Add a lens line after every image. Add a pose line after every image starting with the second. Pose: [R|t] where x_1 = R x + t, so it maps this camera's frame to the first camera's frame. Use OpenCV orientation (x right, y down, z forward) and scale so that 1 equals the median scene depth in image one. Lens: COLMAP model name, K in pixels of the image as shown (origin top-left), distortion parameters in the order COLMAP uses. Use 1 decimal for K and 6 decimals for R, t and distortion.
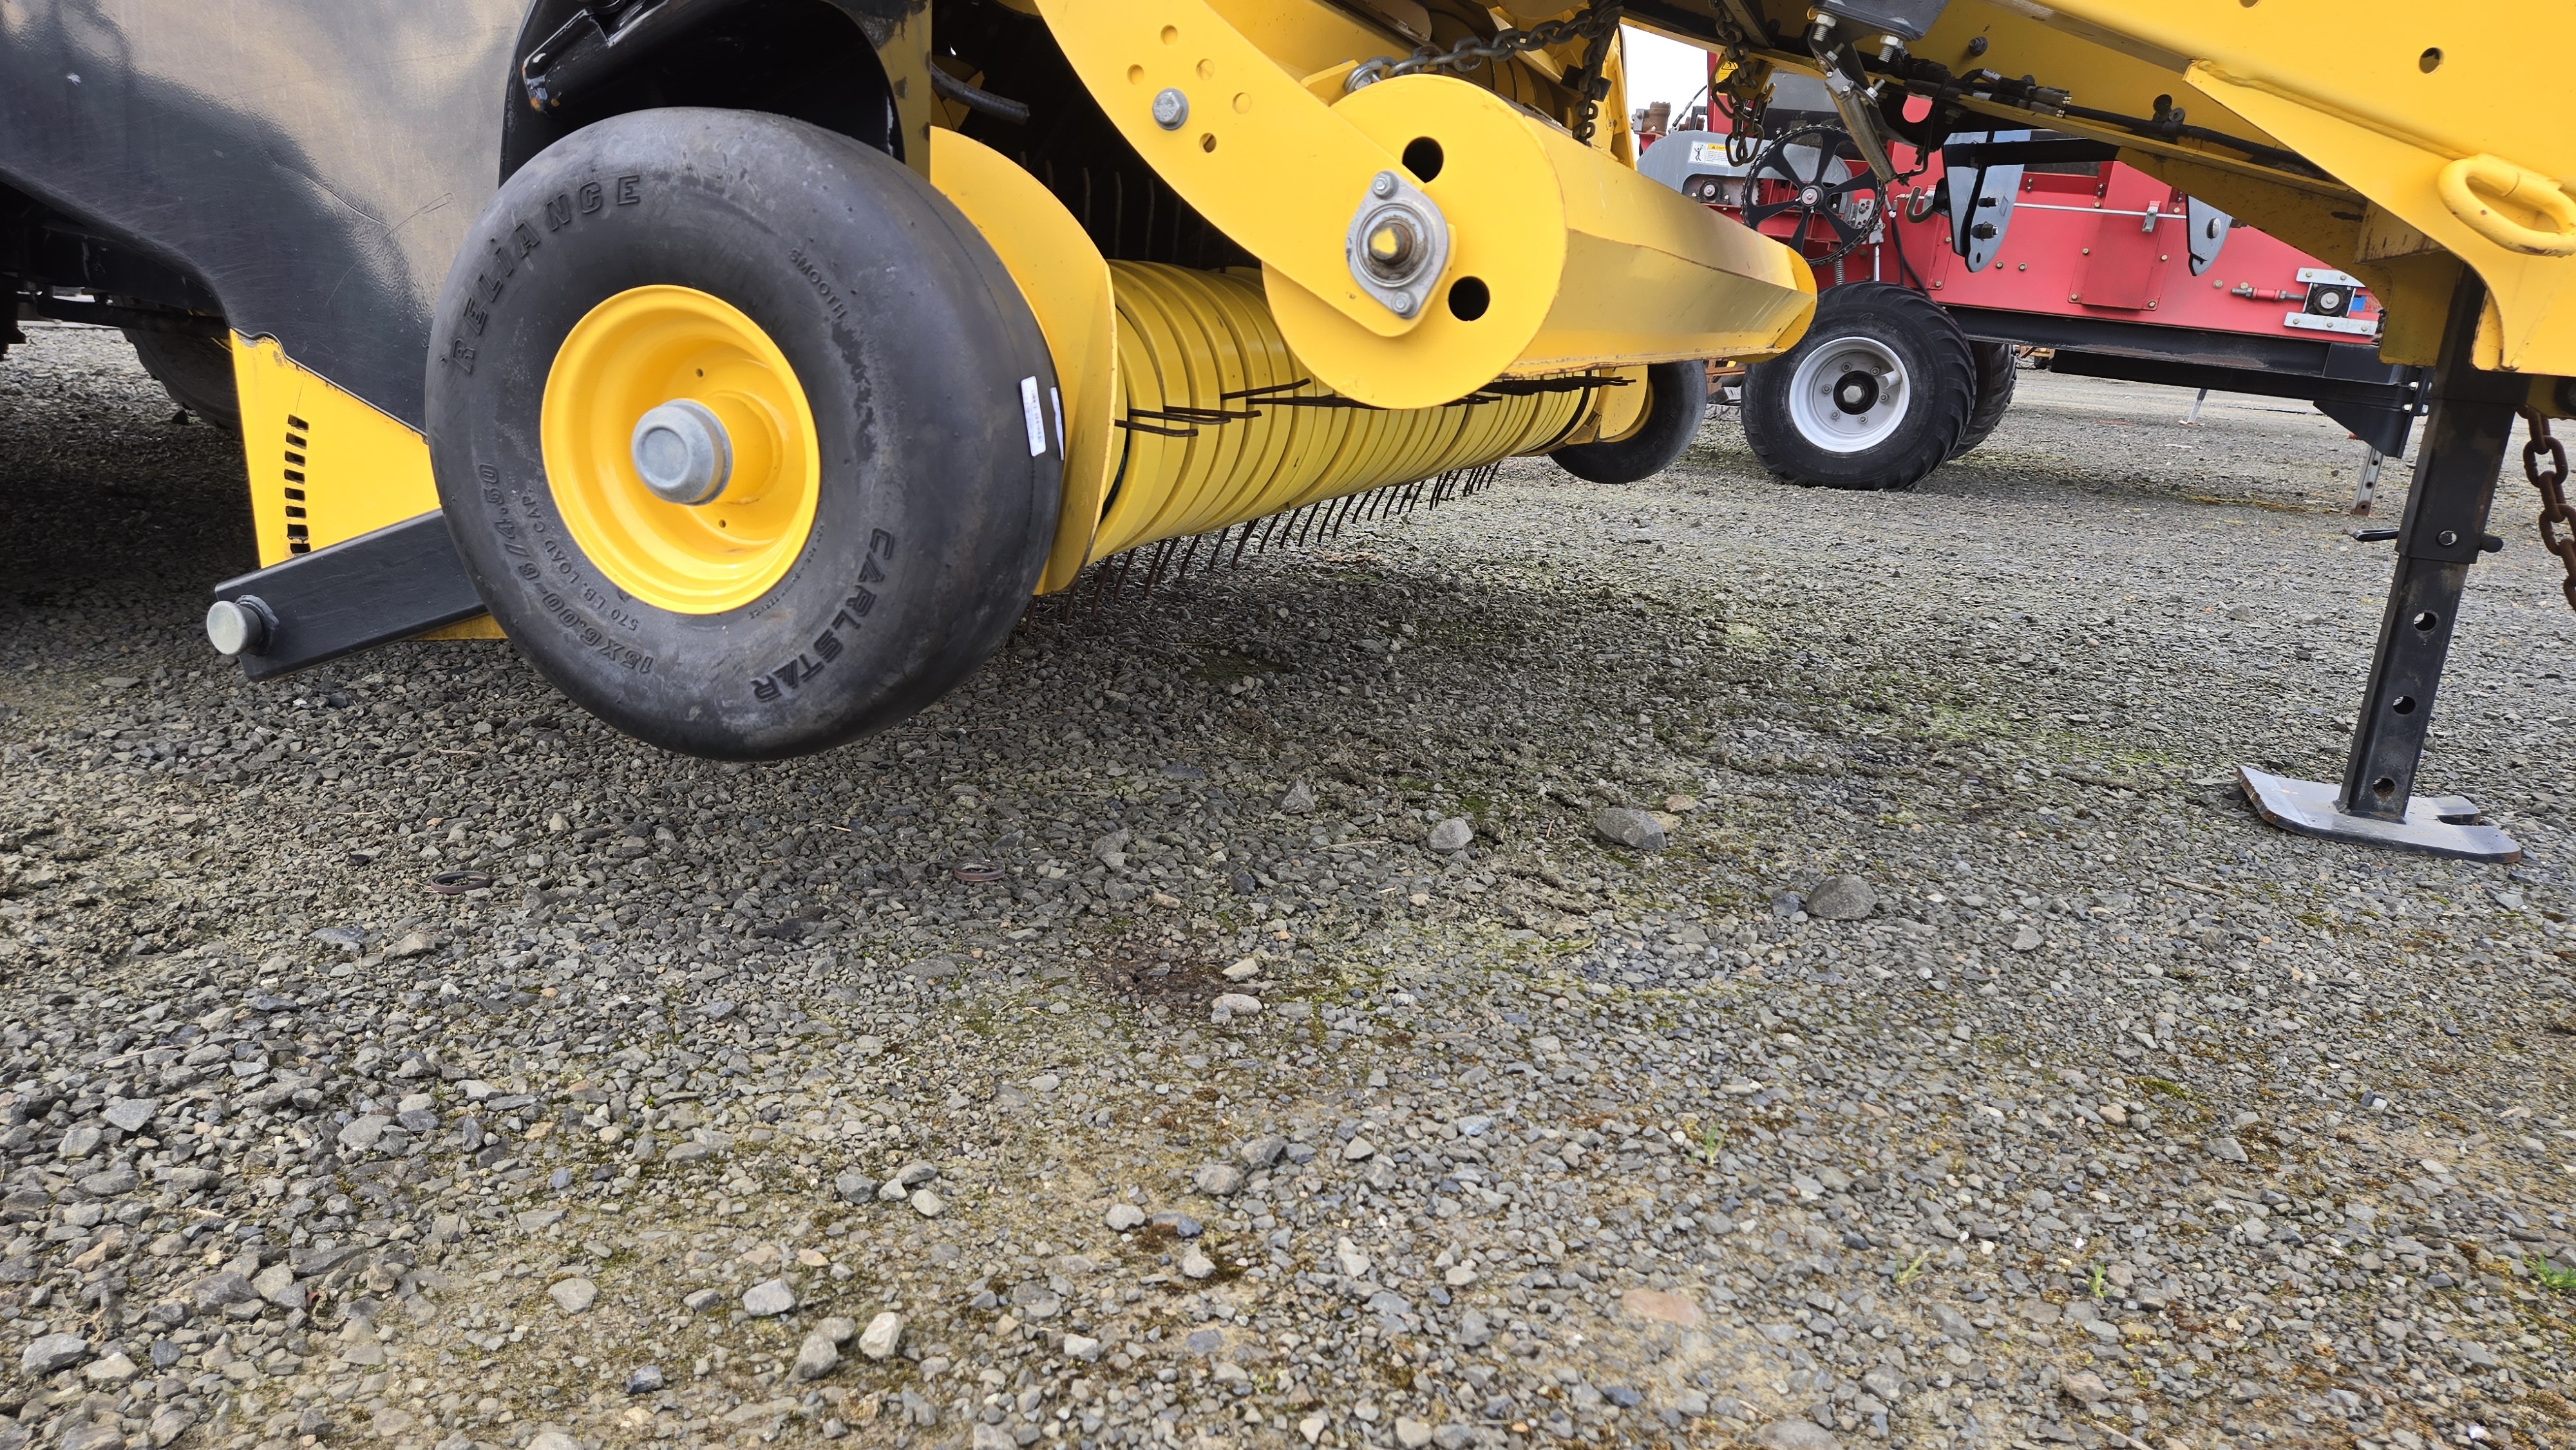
lens RADIAL K [[1660.4, 0, 1268.9], [0, 1660.4, 678.2], [0, 0, 1]] dist [0.068327, -0.054073]
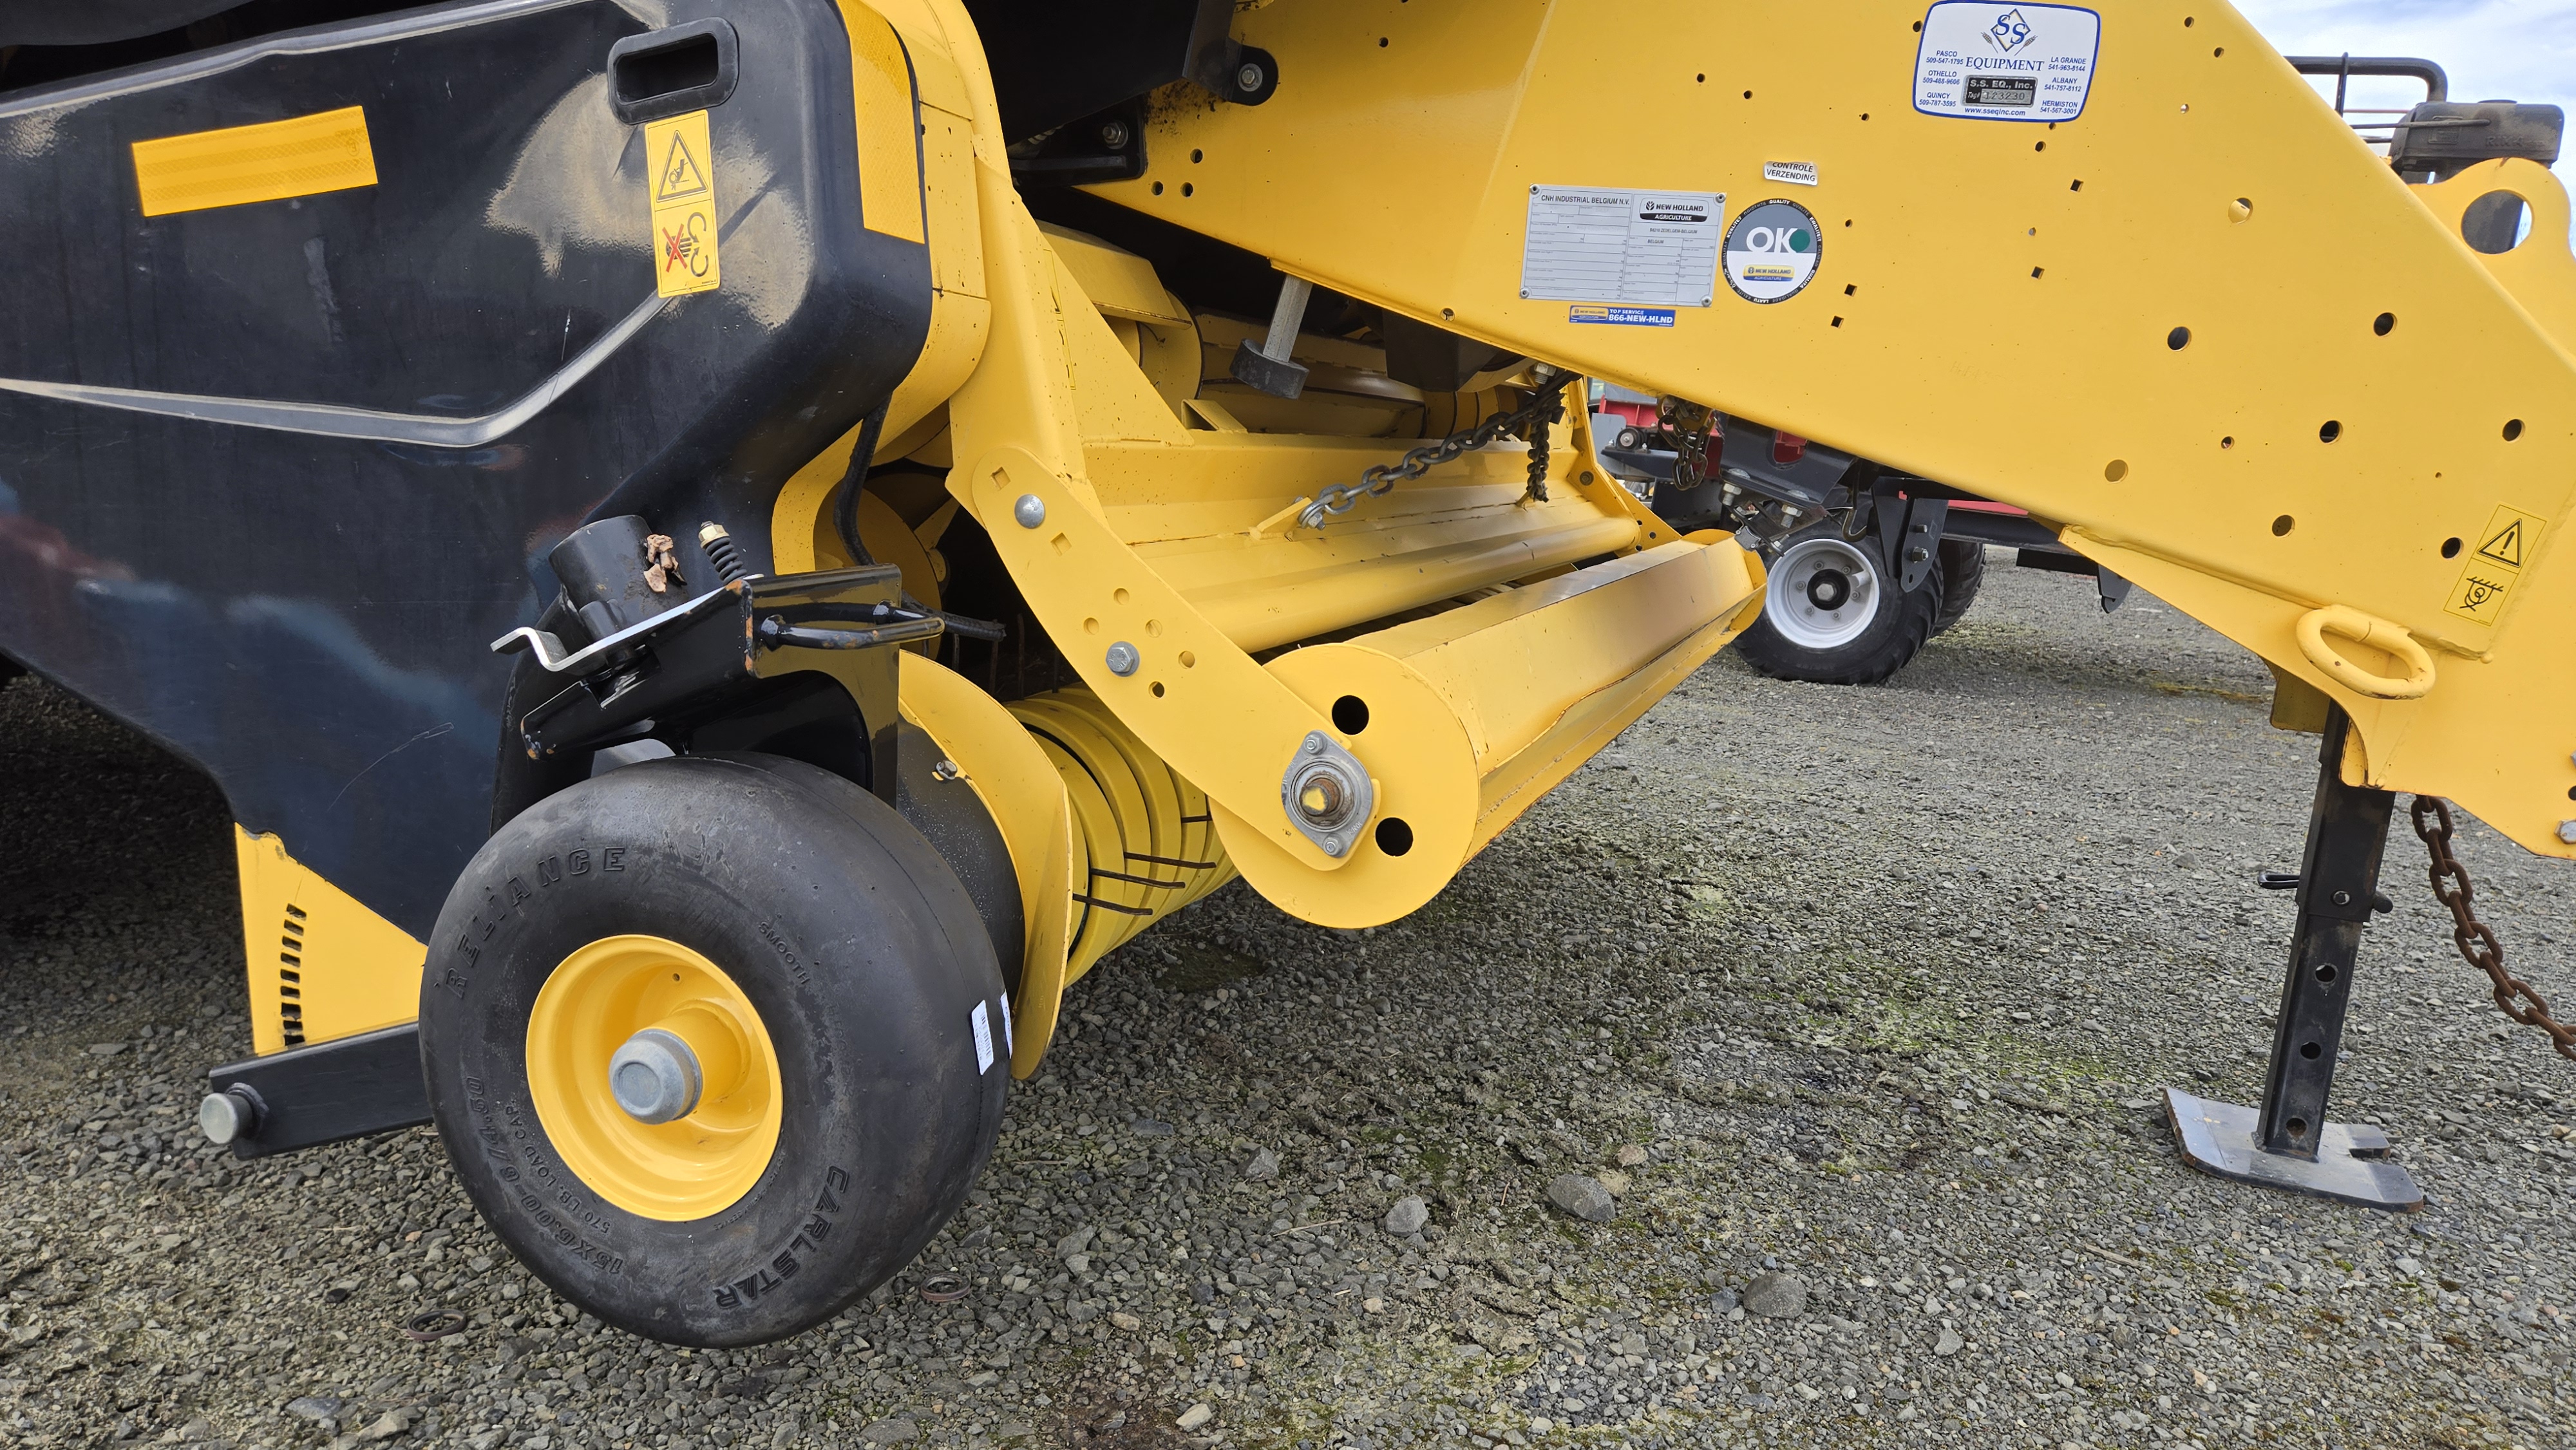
lens RADIAL K [[1660.4, 0, 1313.1], [0, 1660.4, 694.9], [0, 0, 1]] dist [0.068327, -0.054073]
pose [[0.999666, -0.002268, 0.025725, 0.028103], [0.003903, 0.997963, -0.063679, -0.183123], [-0.025528, 0.063759, 0.997639, -0.066311]]
